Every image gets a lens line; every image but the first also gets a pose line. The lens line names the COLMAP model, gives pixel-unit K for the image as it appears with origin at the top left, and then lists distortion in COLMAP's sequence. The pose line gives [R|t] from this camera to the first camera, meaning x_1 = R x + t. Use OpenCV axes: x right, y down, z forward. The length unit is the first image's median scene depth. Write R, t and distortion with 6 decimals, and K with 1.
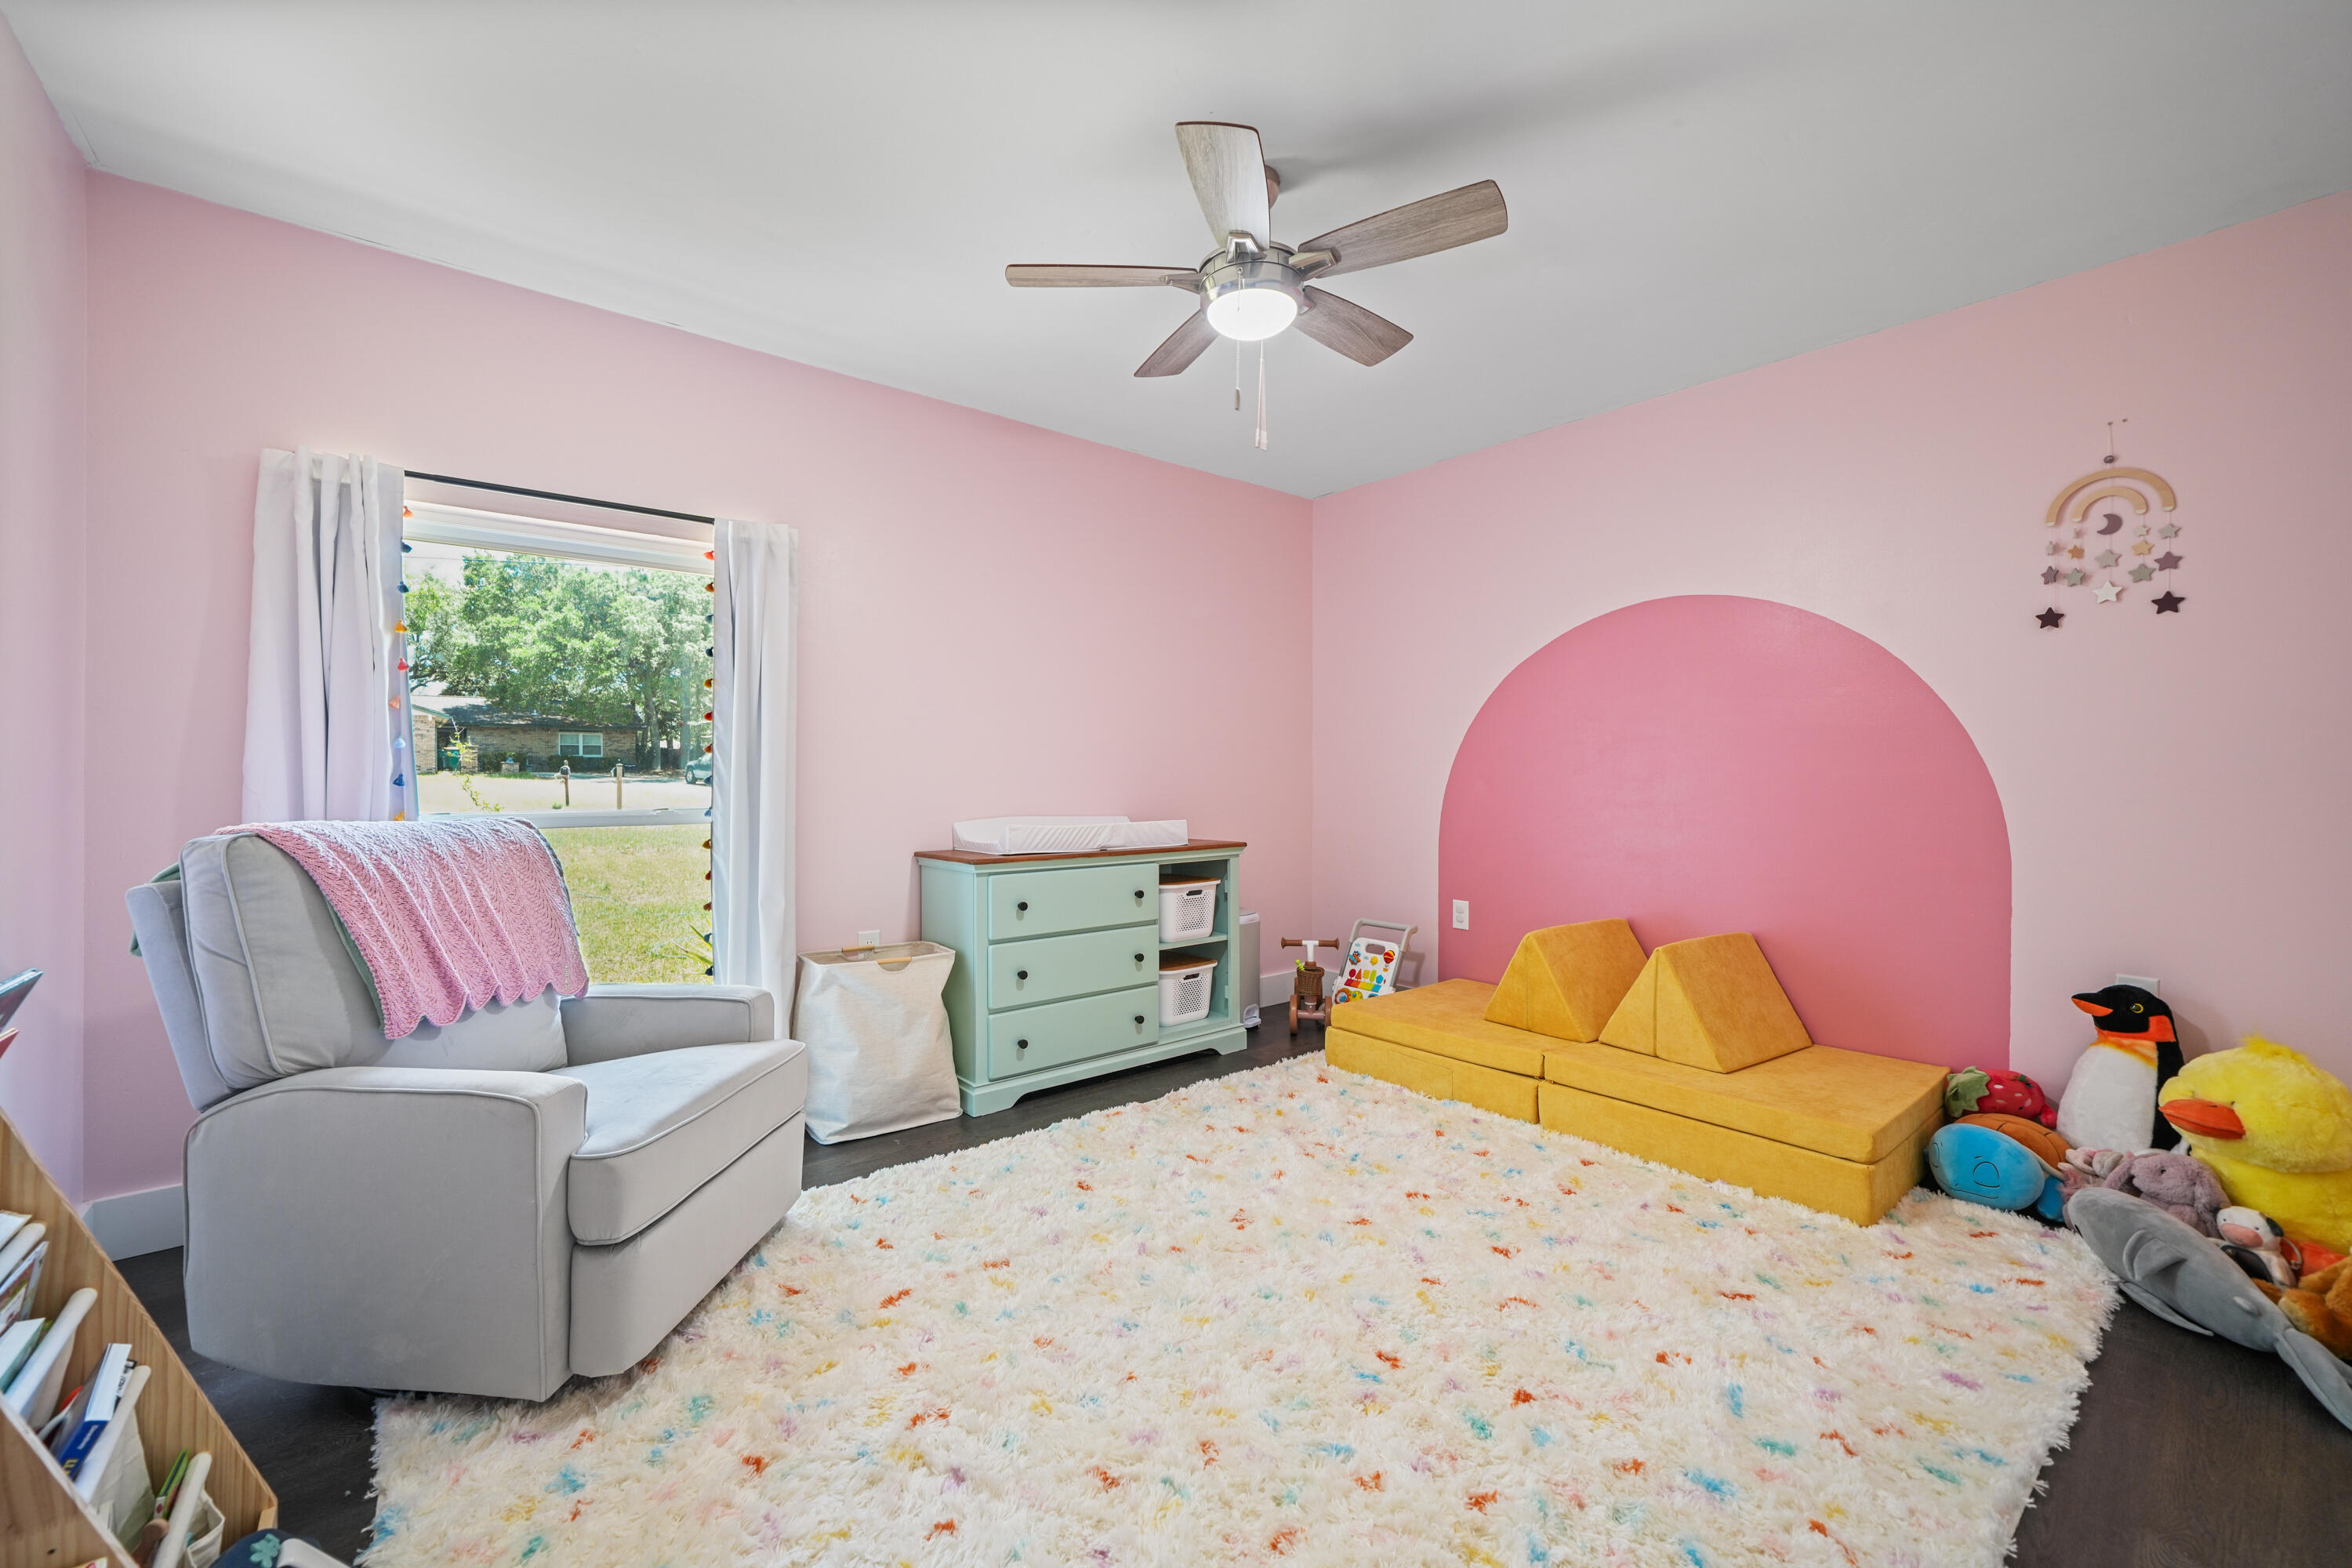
lens RADIAL K [[963.2, 0, 1167.6], [0, 963.2, 794.6], [0, 0, 1]] dist [-0.001094, -0.000245]
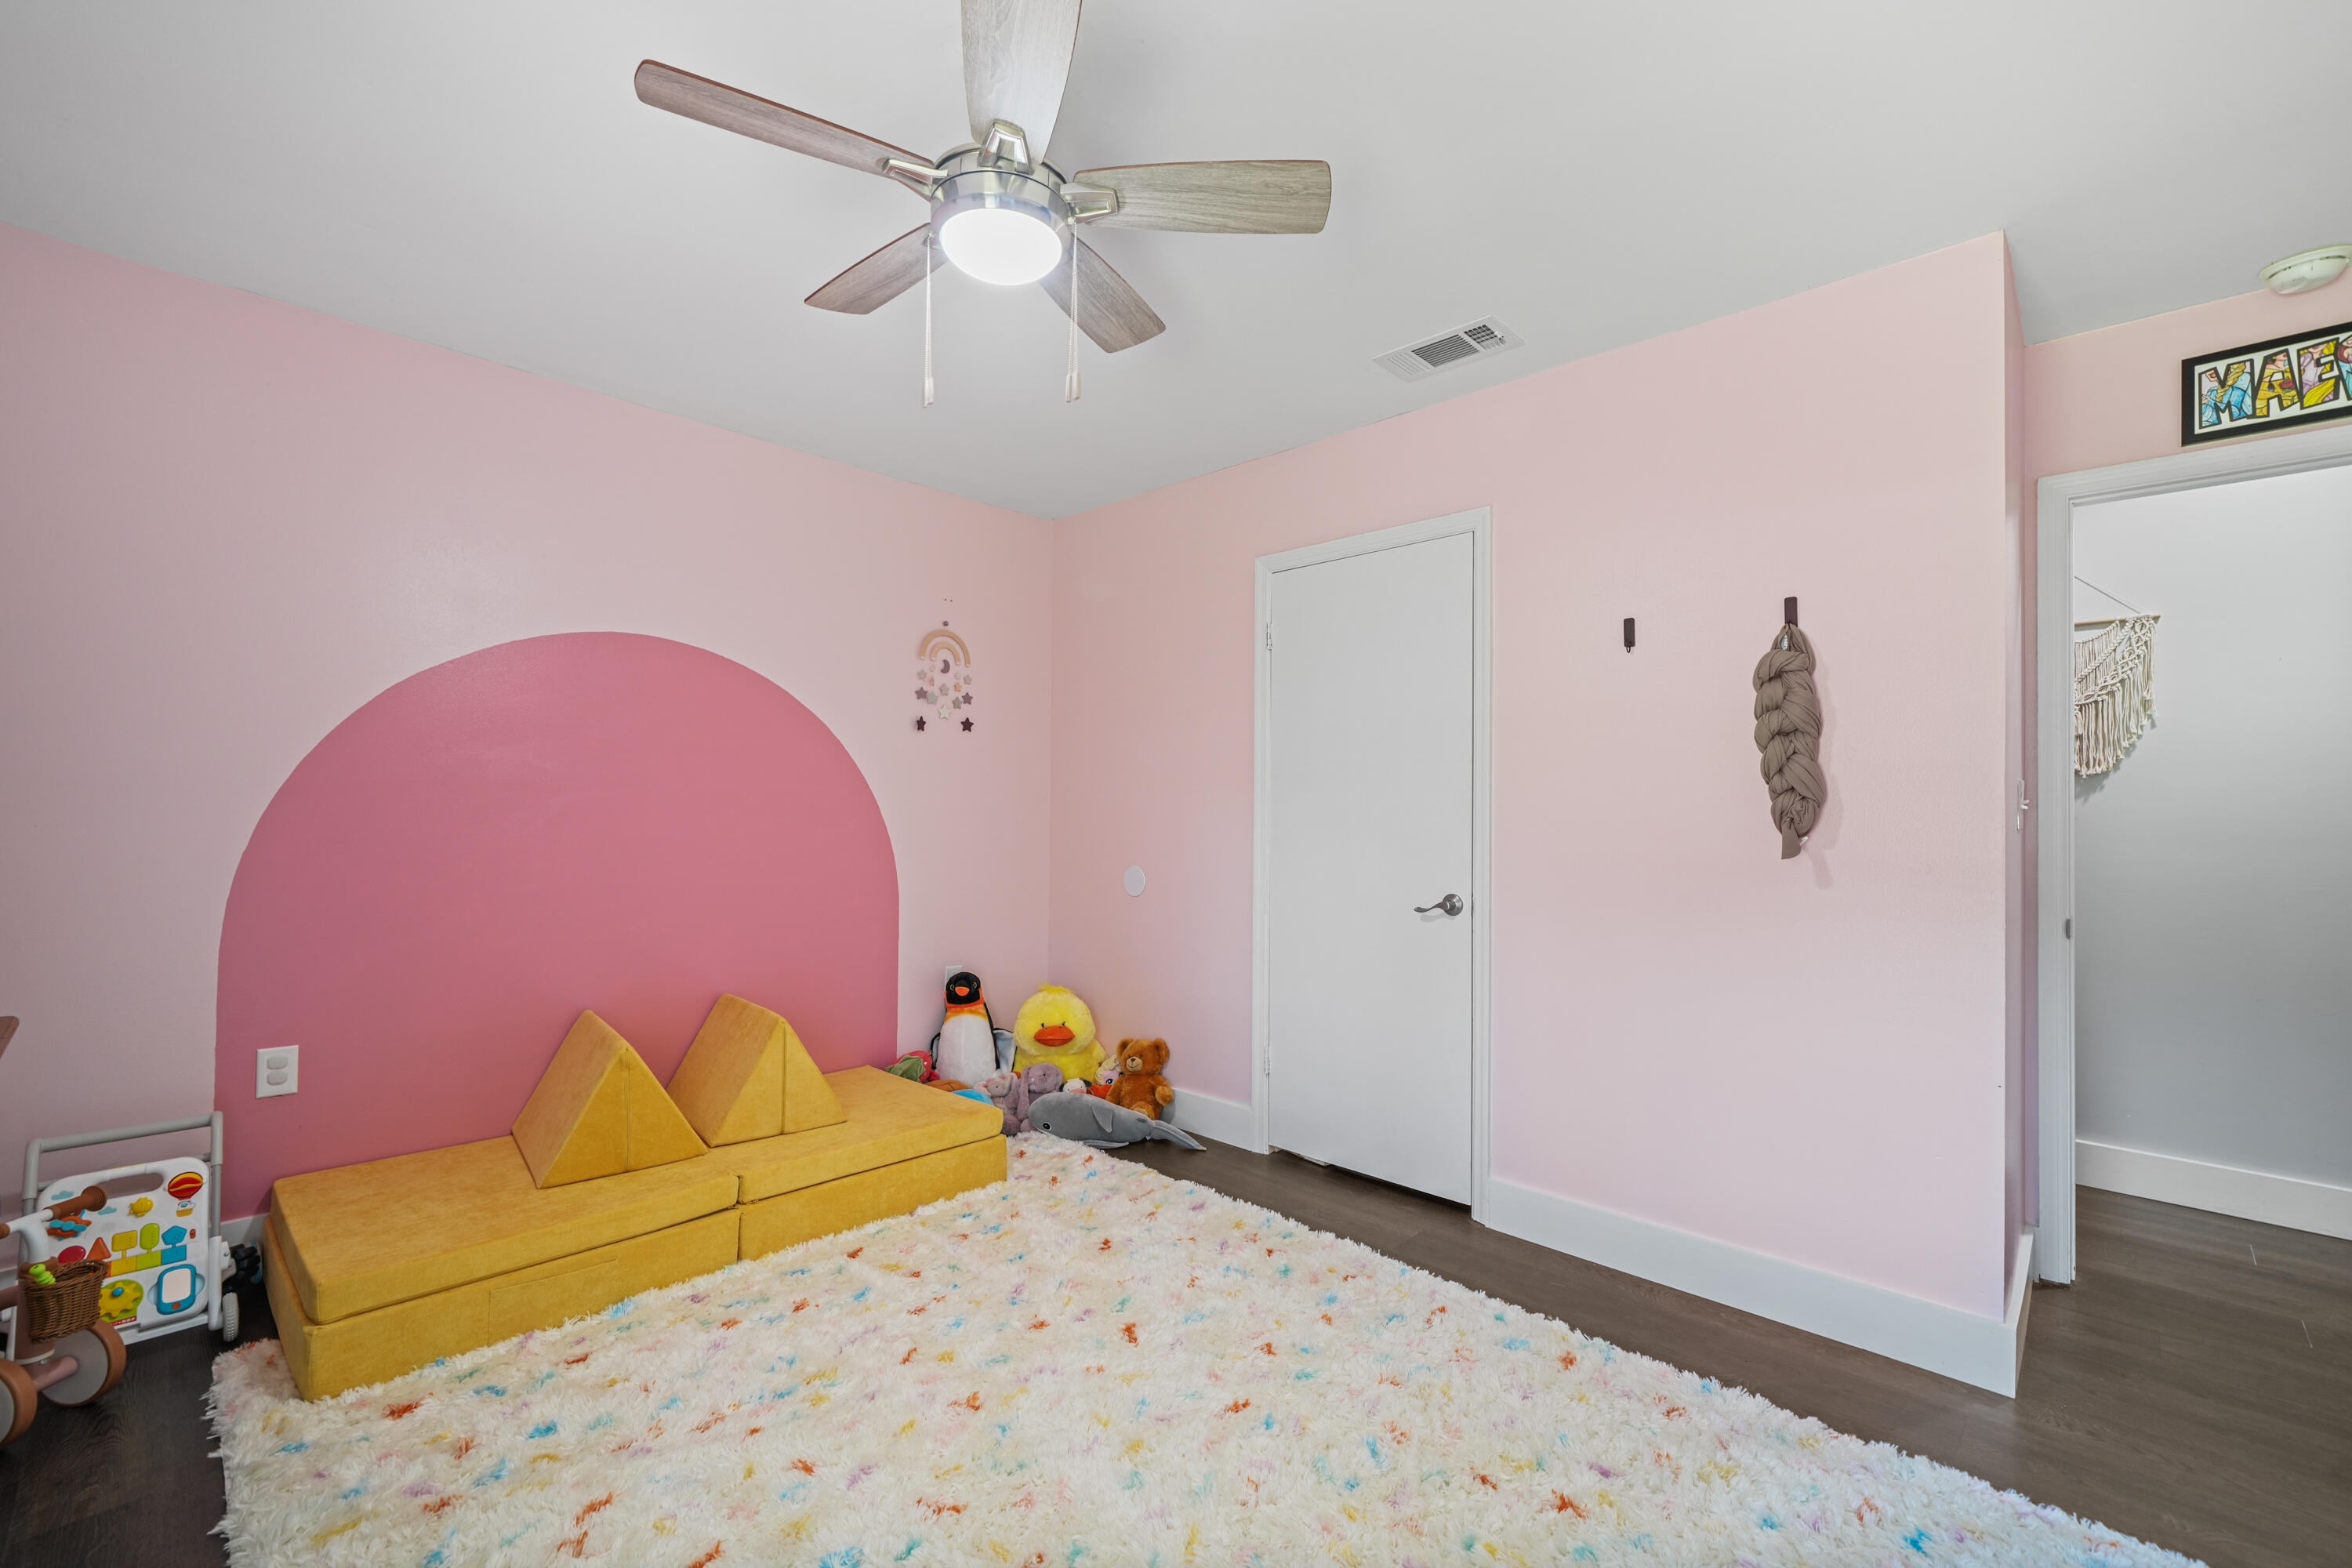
lens RADIAL K [[1014.3, 0, 1171.1], [0, 1014.3, 794.2], [0, 0, 1]] dist [0.003896, 0.001044]
pose [[-0.131929, 0.014825, 0.991148, -0.632155], [0.001032, 0.999890, -0.014818, -0.058603], [-0.991259, -0.000932, -0.131930, 0.858634]]
